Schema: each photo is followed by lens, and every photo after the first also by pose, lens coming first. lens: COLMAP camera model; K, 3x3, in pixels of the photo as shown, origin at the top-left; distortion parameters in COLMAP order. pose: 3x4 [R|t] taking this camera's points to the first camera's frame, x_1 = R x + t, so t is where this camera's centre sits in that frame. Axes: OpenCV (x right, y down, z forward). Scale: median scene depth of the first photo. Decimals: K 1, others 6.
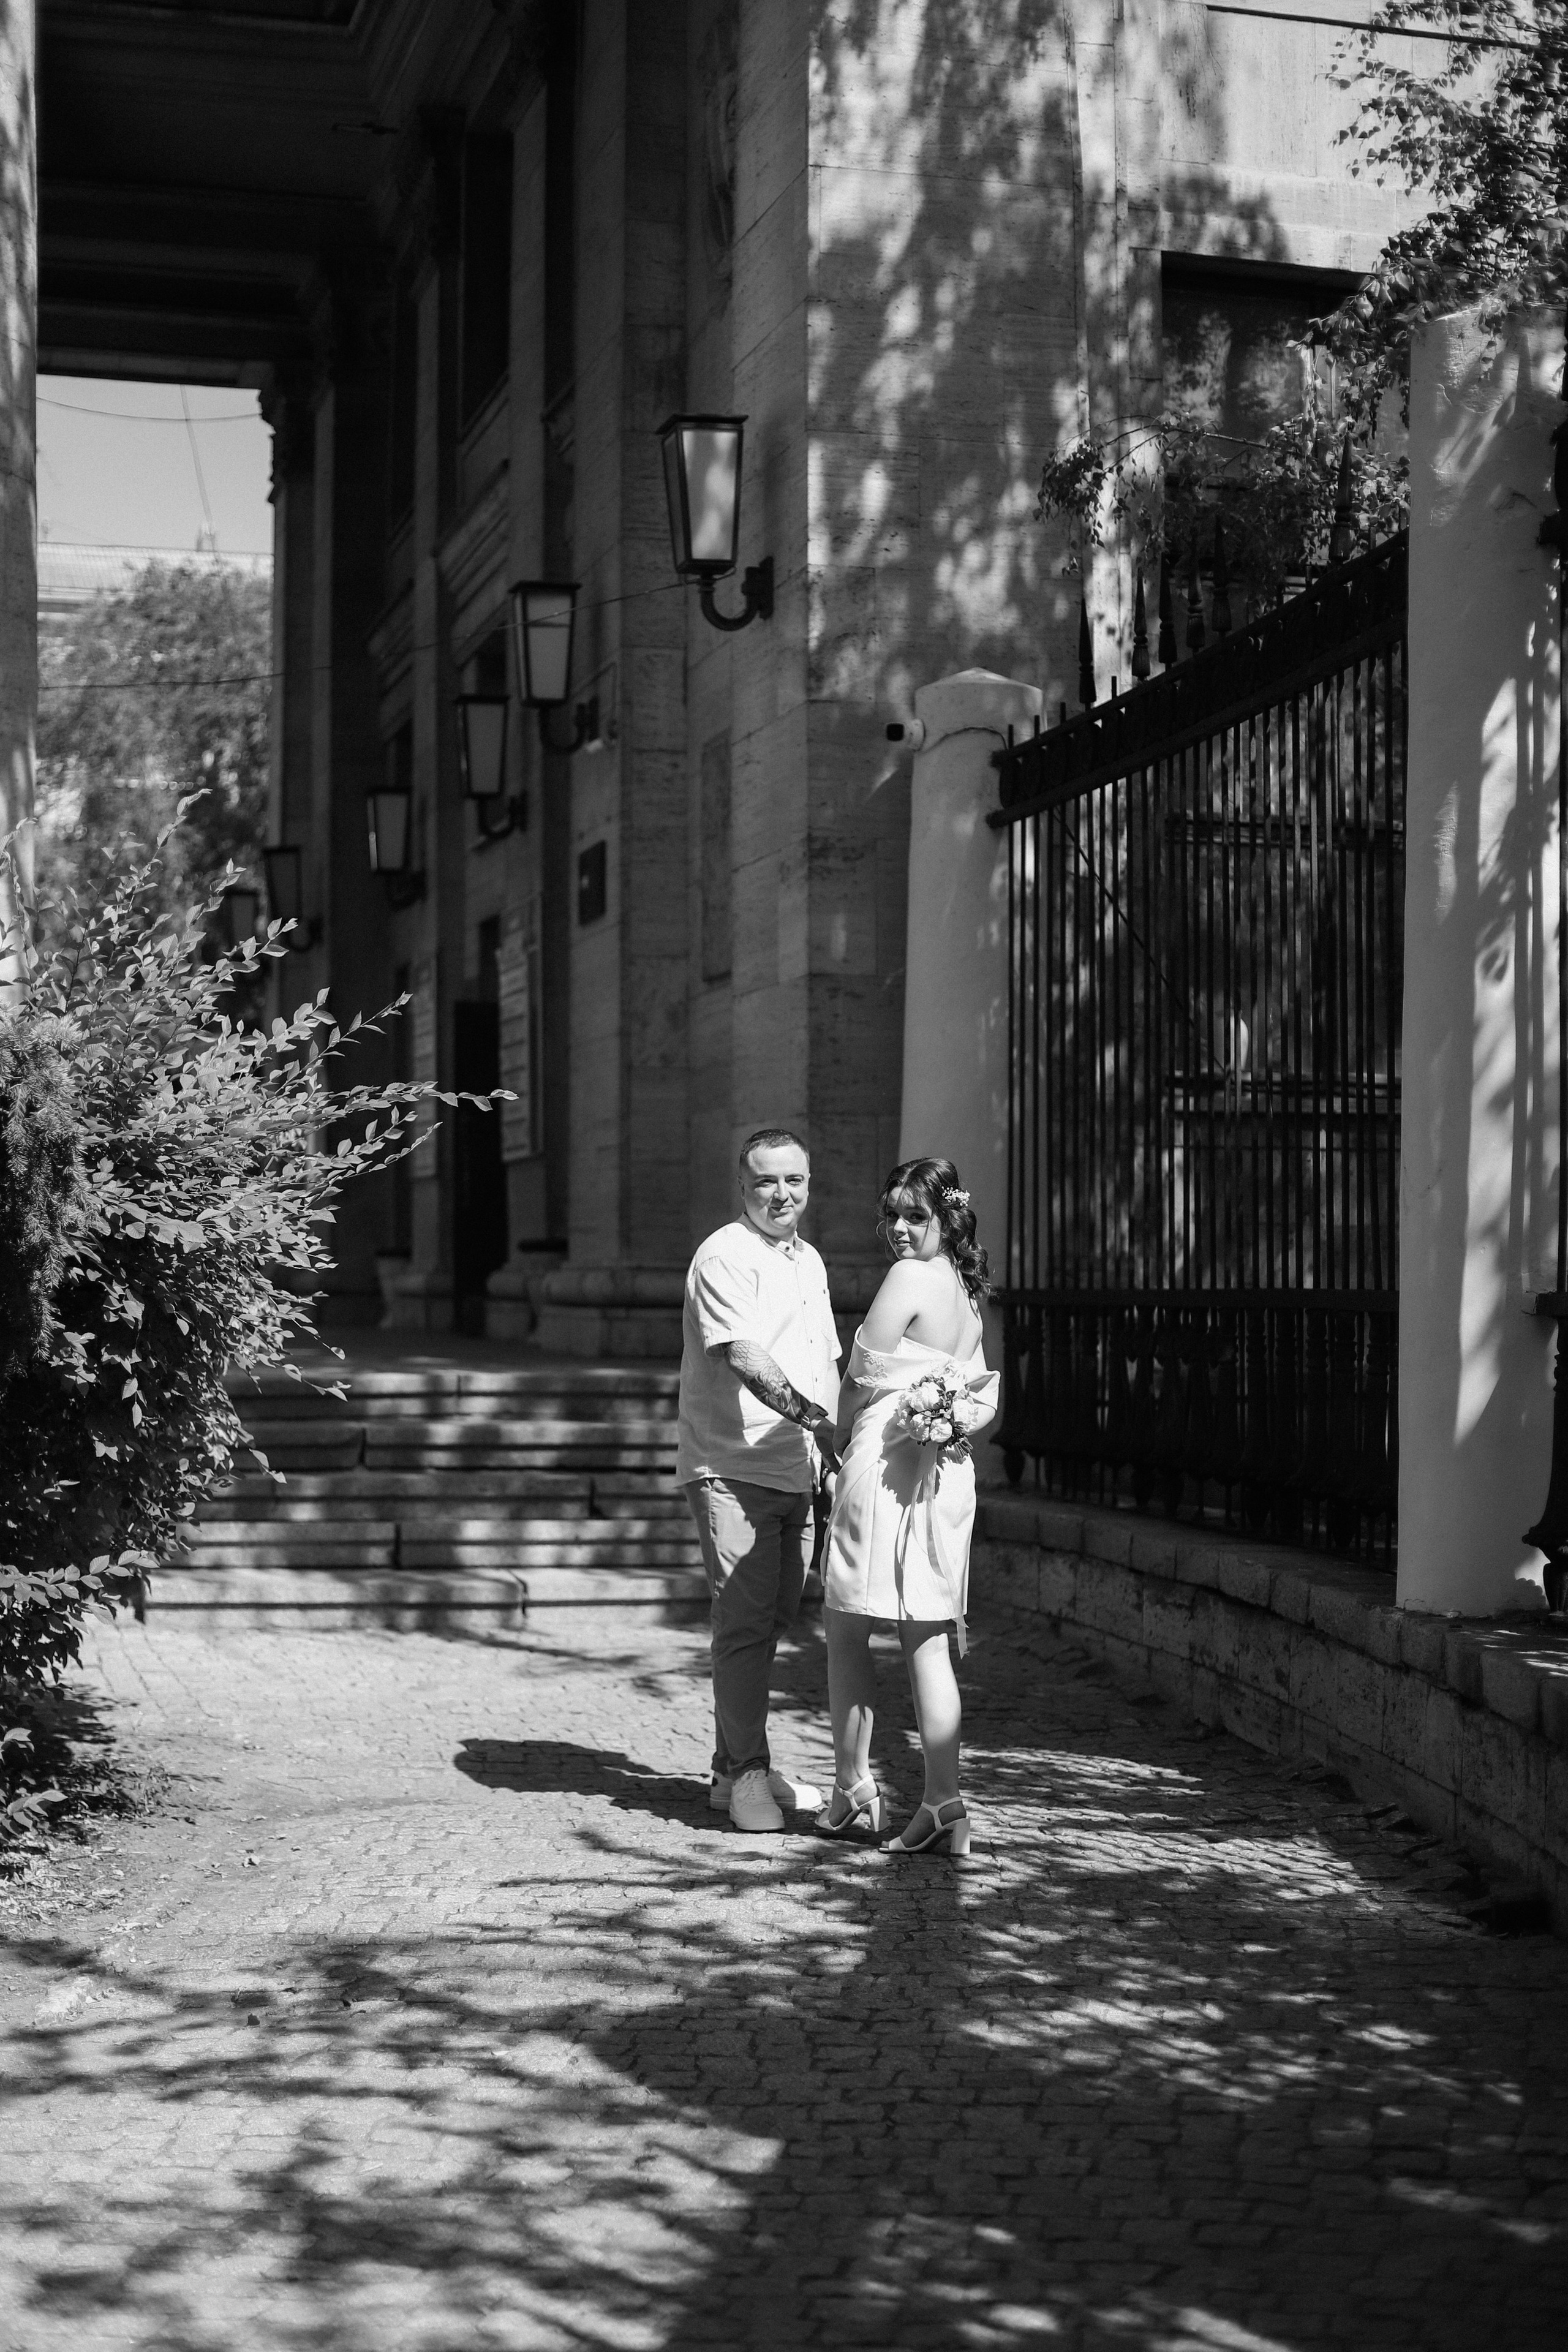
lens RADIAL K [[3385.4, 0, 740.7], [0, 3385.4, 1180.2], [0, 0, 1]] dist [-0.111969, -0.039581]
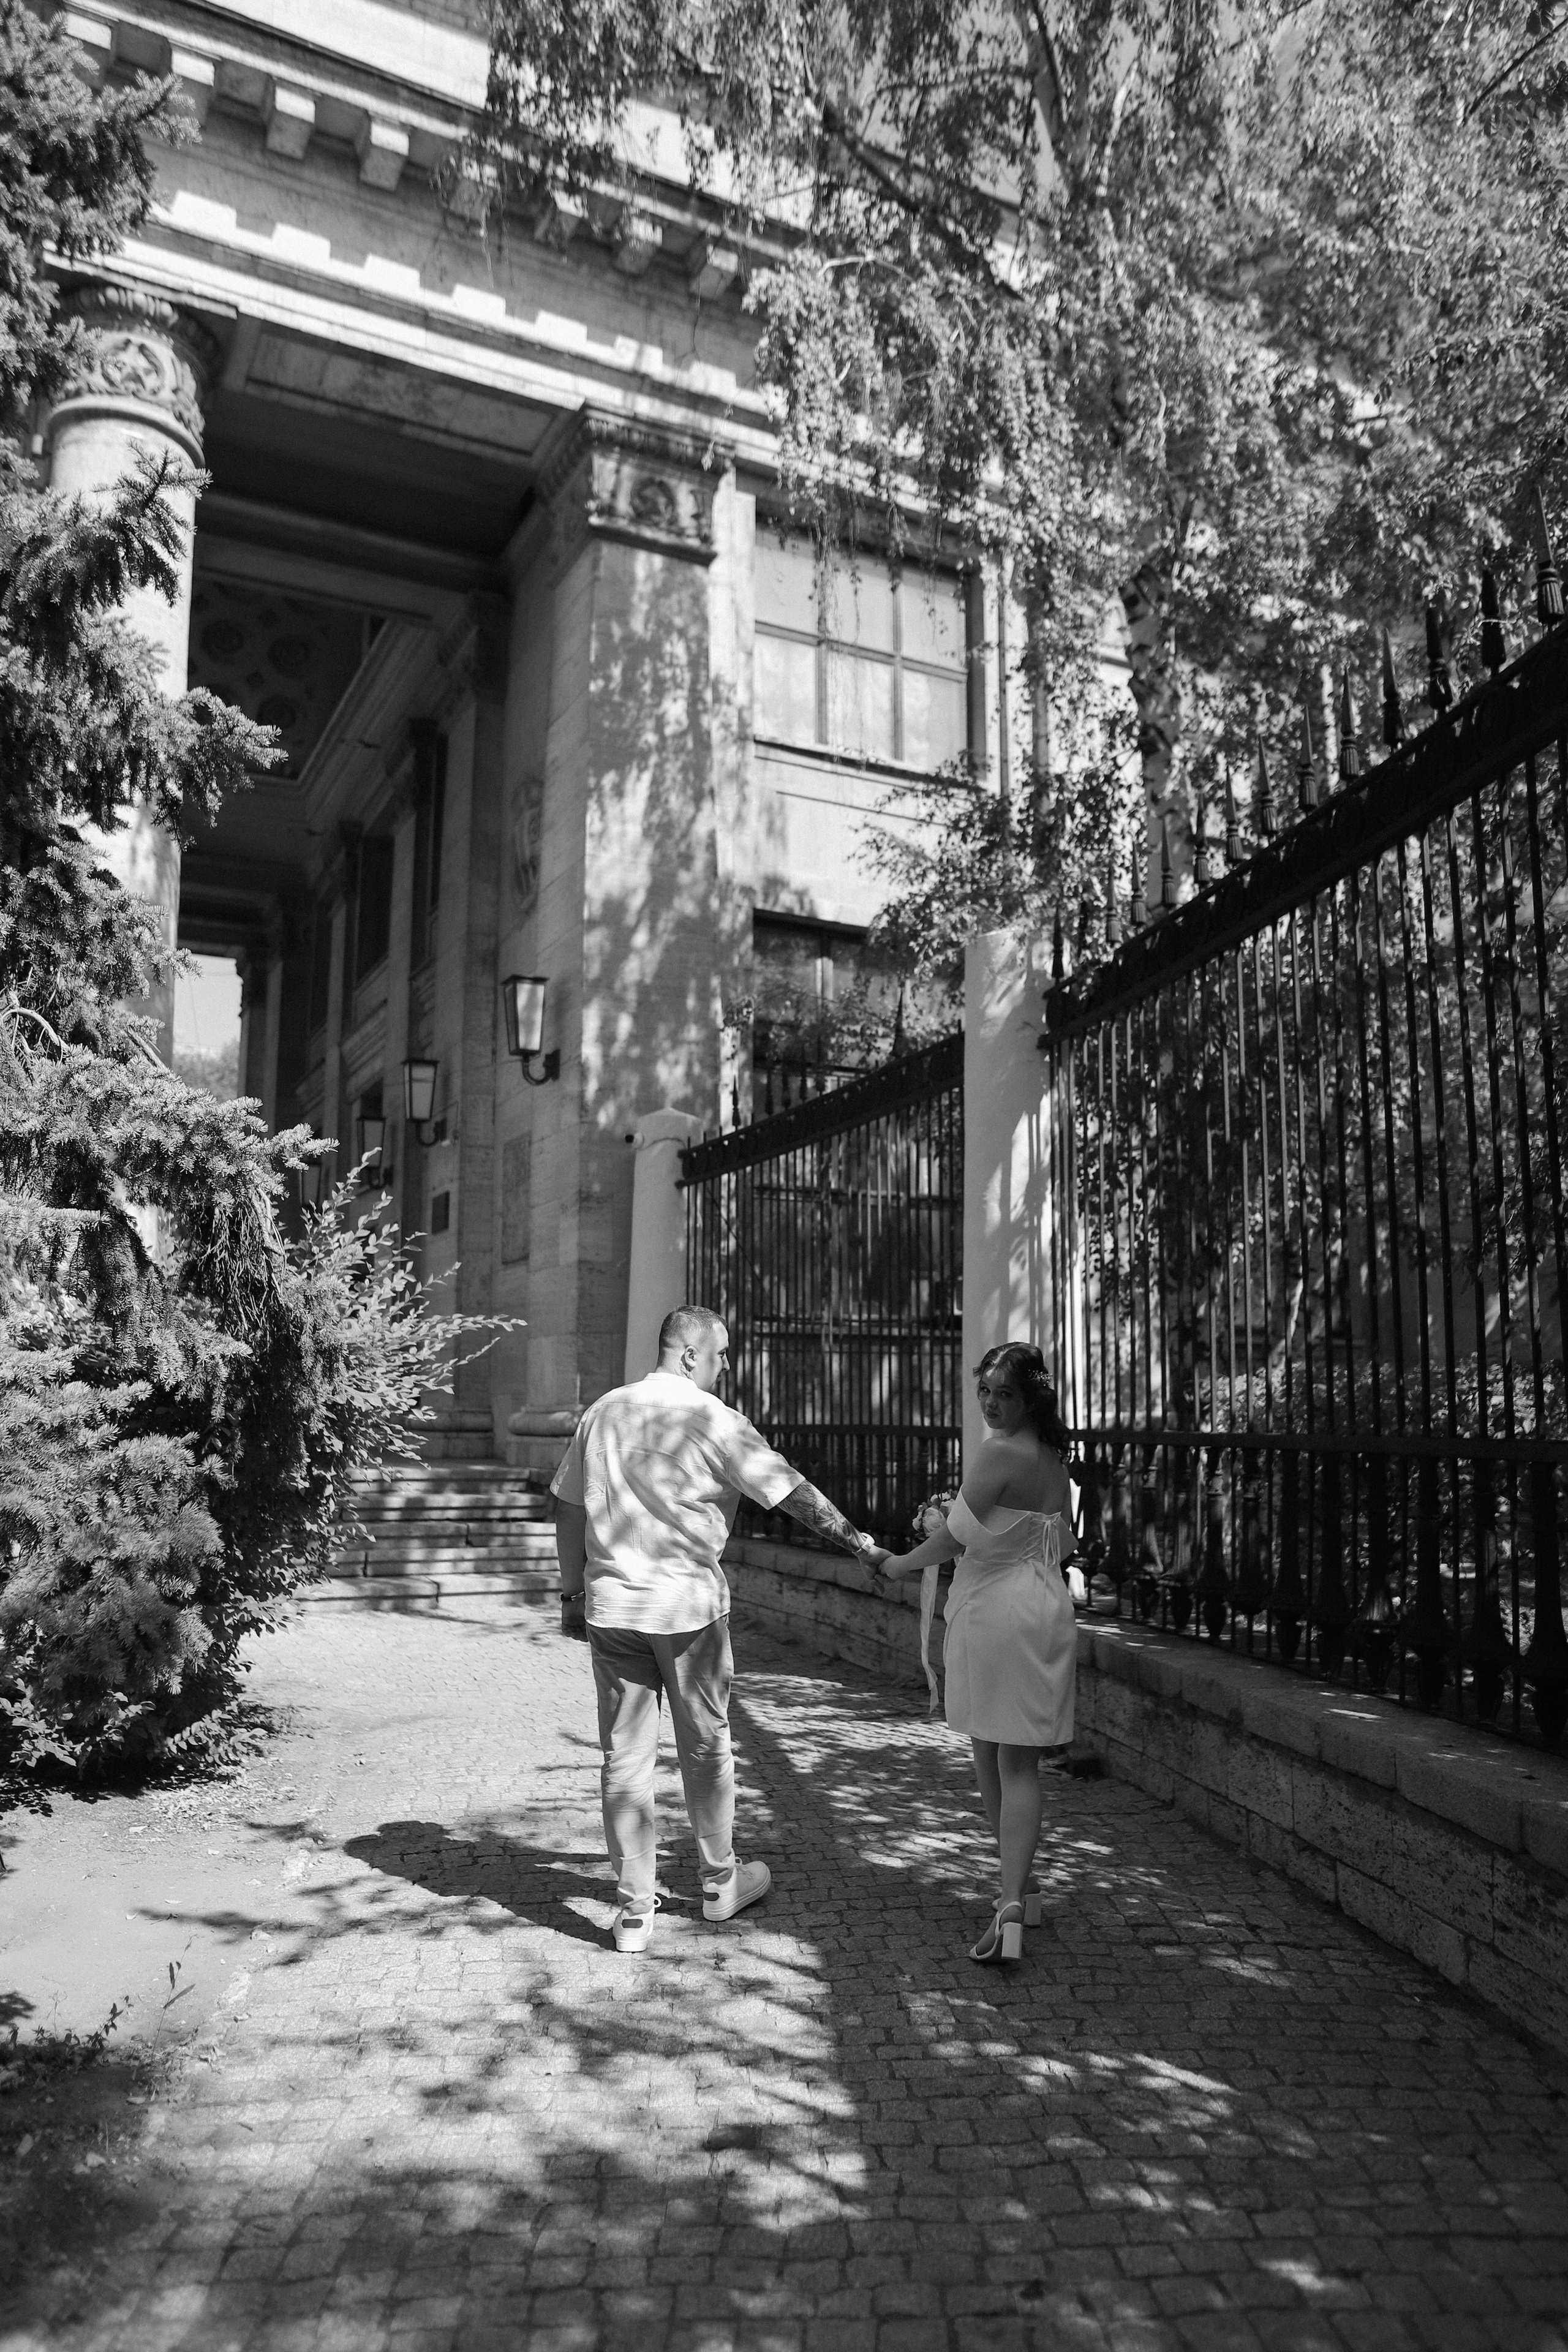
lens RADIAL K [[1618.5, 0, 785.8], [0, 1618.5, 1177.7], [0, 0, 1]] dist [-0.059196, 0.057111]
pose [[0.976174, 0.029128, 0.215026, -0.065114], [-0.004310, 0.993357, -0.114996, -0.001869], [-0.216947, 0.111329, 0.969814, 0.062839]]
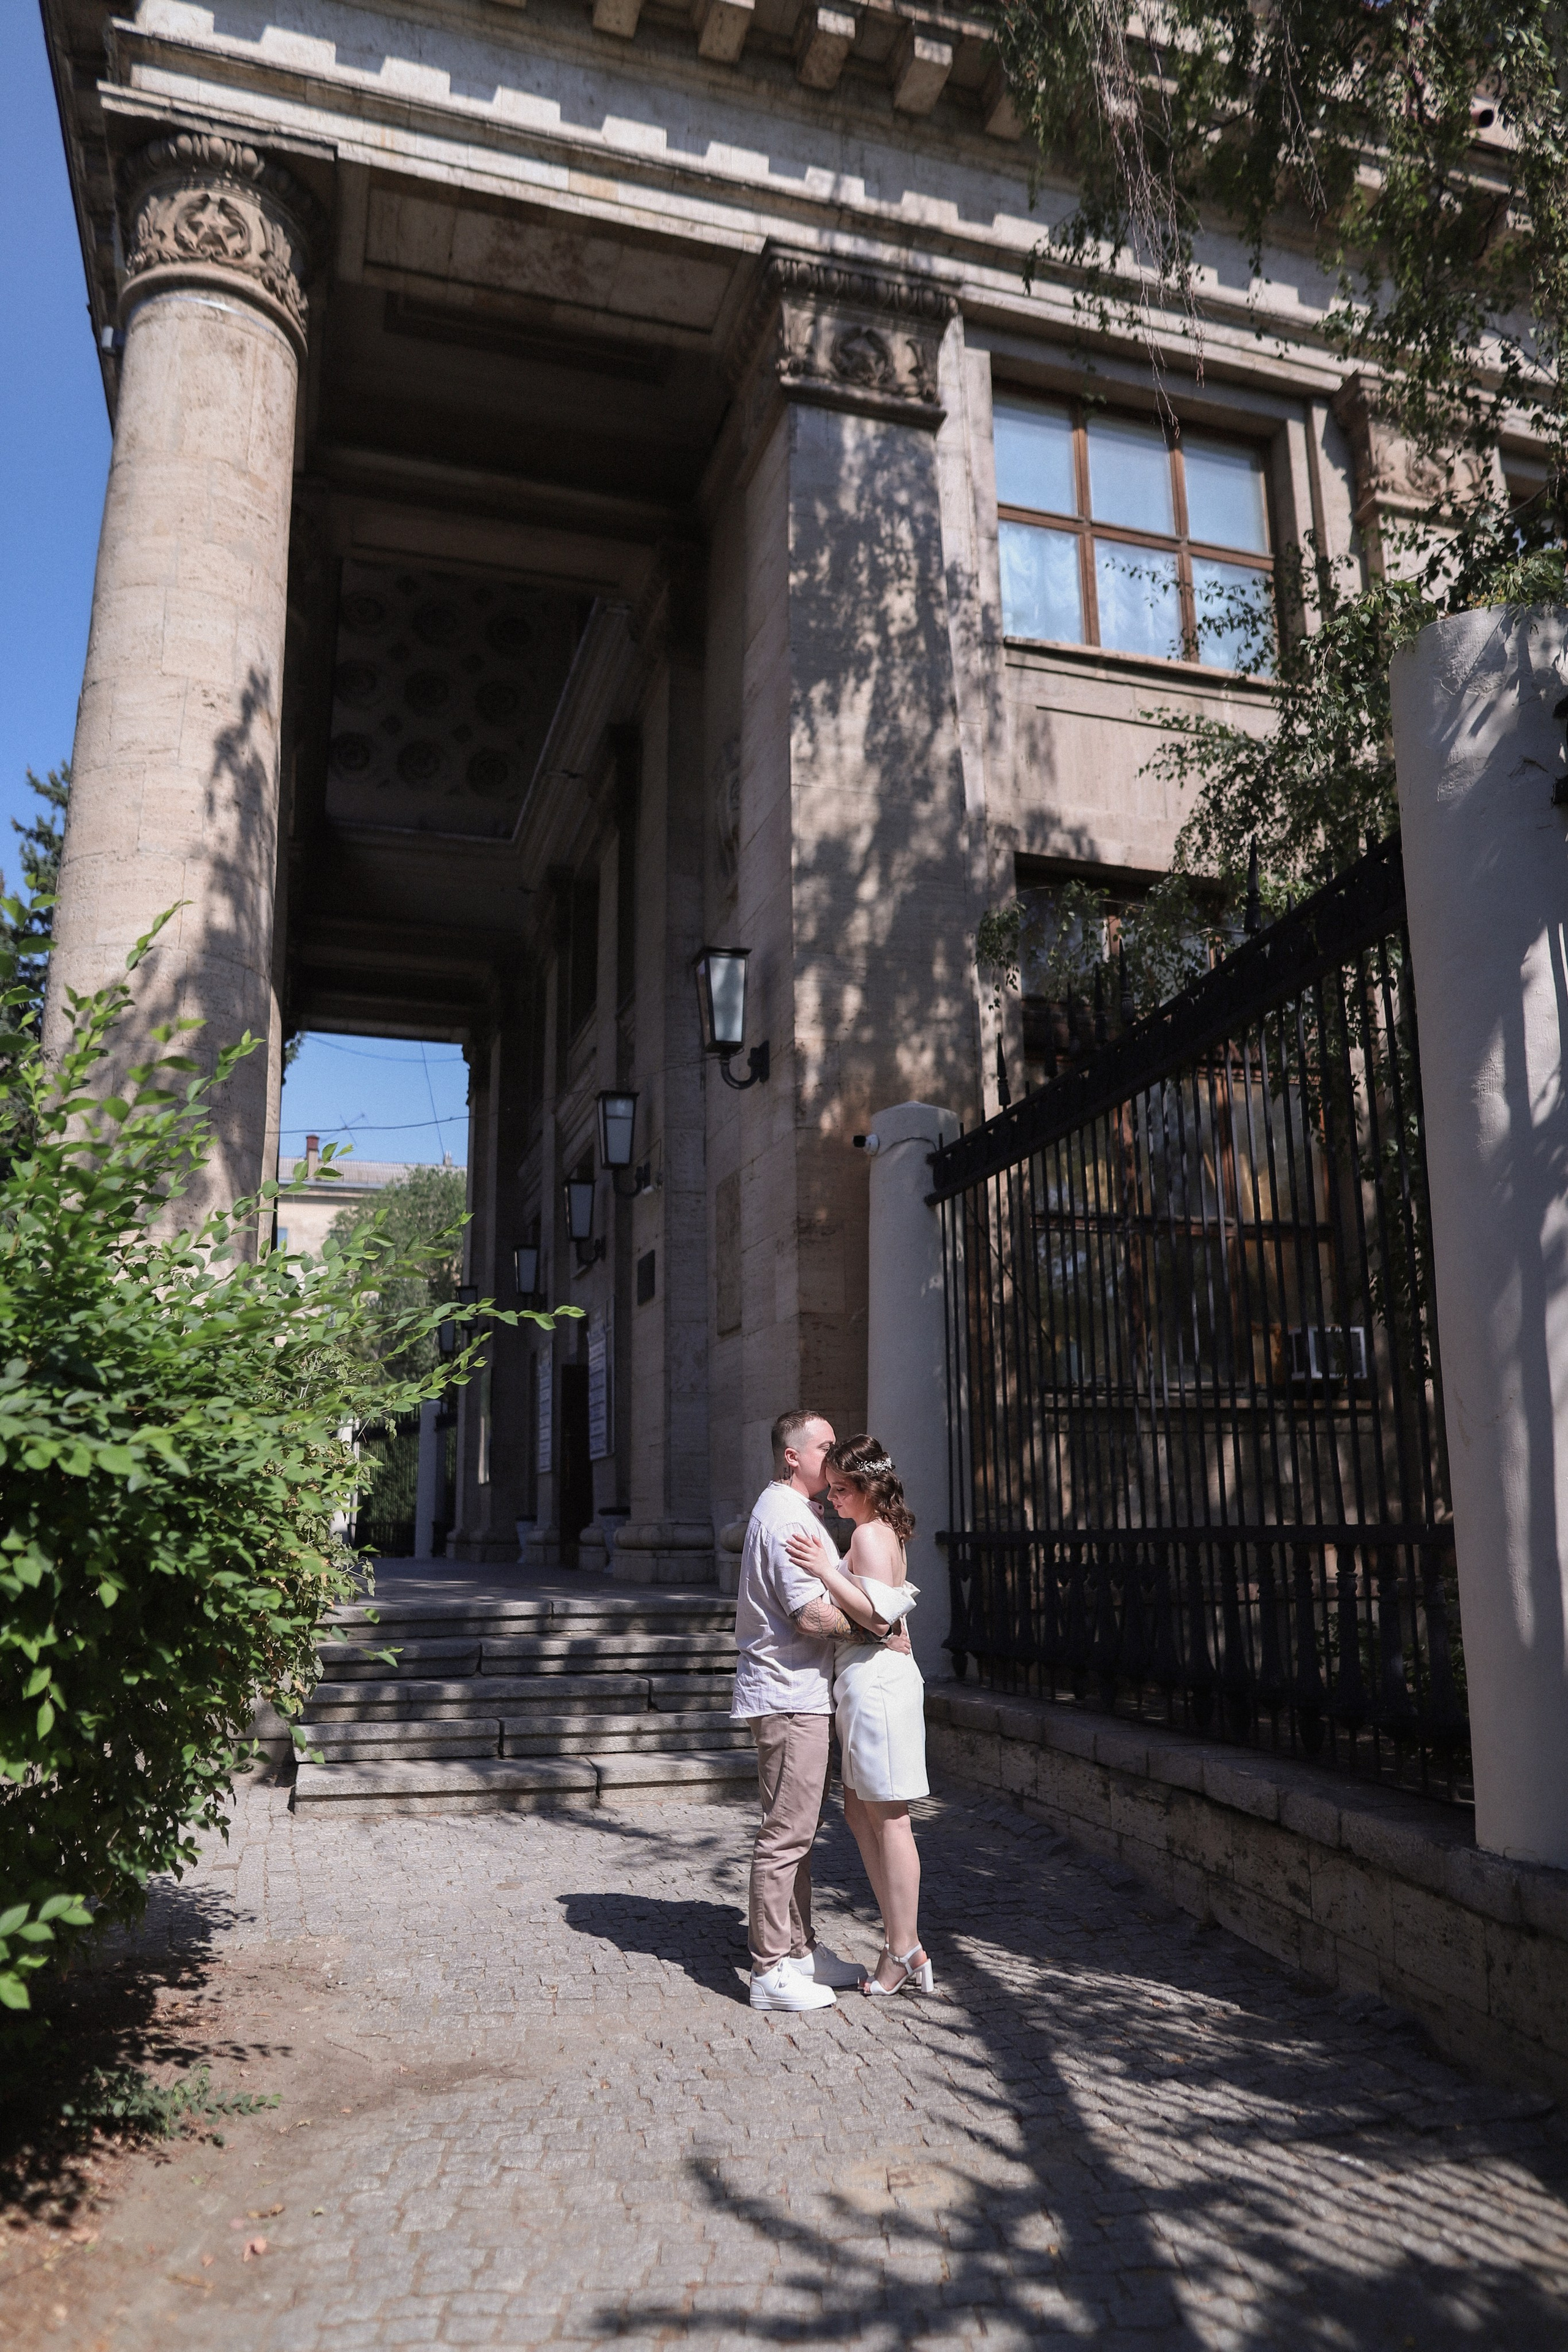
lens RADIAL K [[1618.5, 0, 785.8], [0, 1618.5, 1177.7], [0, 0, 1]] dist [-0.059196, 0.057111]
pose [[0.998866, -0.004985, 0.047347, -0.018206], [0.013700, 0.982533, -0.185583, 0.010493], [-0.045595, 0.186022, 0.981487, 0.312771]]
